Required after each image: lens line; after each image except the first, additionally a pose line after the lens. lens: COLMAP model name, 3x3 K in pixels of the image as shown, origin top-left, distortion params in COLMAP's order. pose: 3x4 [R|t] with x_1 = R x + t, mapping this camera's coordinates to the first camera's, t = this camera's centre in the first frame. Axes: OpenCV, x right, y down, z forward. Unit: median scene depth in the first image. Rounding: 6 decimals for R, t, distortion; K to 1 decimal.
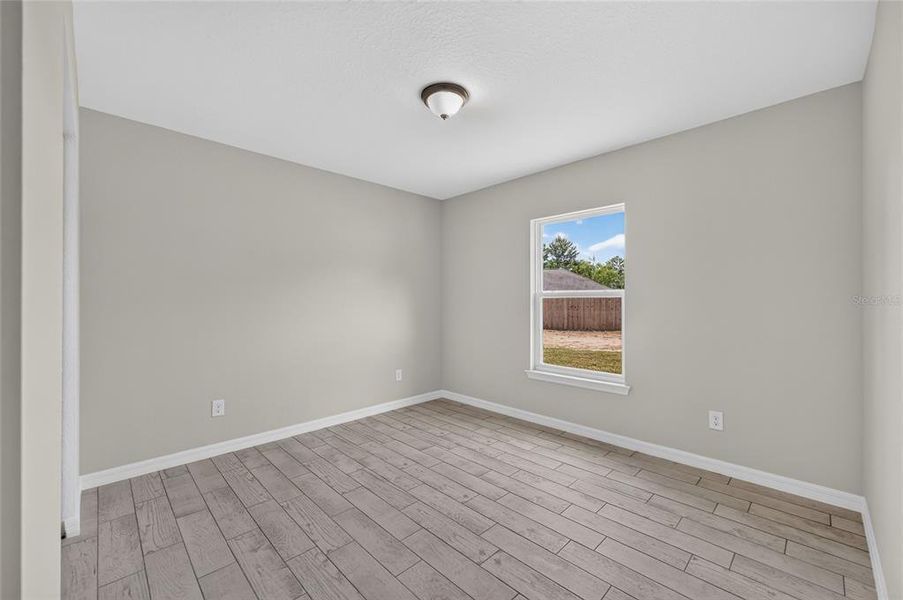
lens RADIAL K [[363.6, 0, 449.8], [0, 363.6, 299.6], [0, 0, 1]] dist [-0.001209, 0.000017]
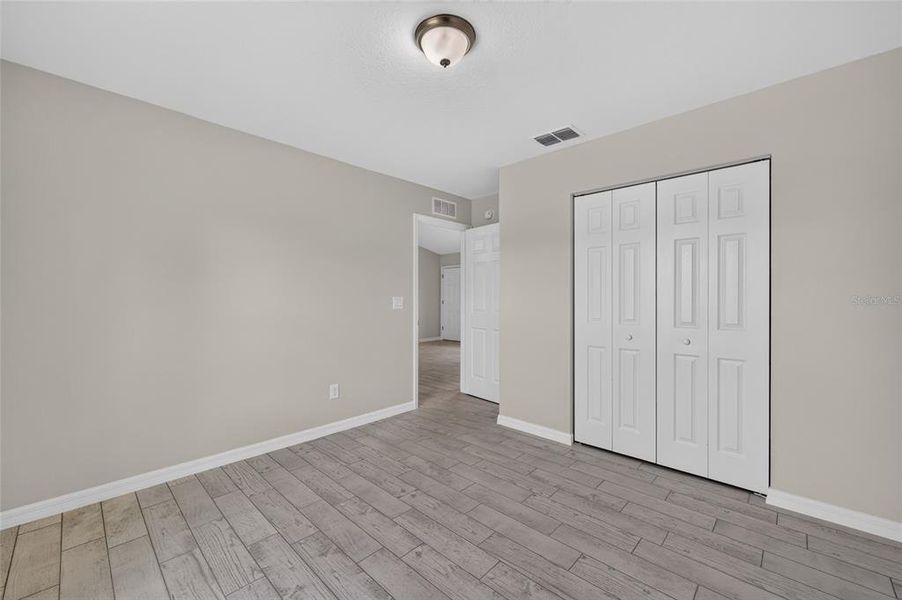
lens RADIAL K [[361.6, 0, 452.3], [0, 361.6, 297.7], [0, 0, 1]] dist [-0.001061, -0.000121]
pose [[-0.999169, 0.003088, -0.040635, 0.002616], [0.003002, 0.999993, 0.002187, -0.000962], [0.040642, 0.002063, -0.999172, 1.936204]]
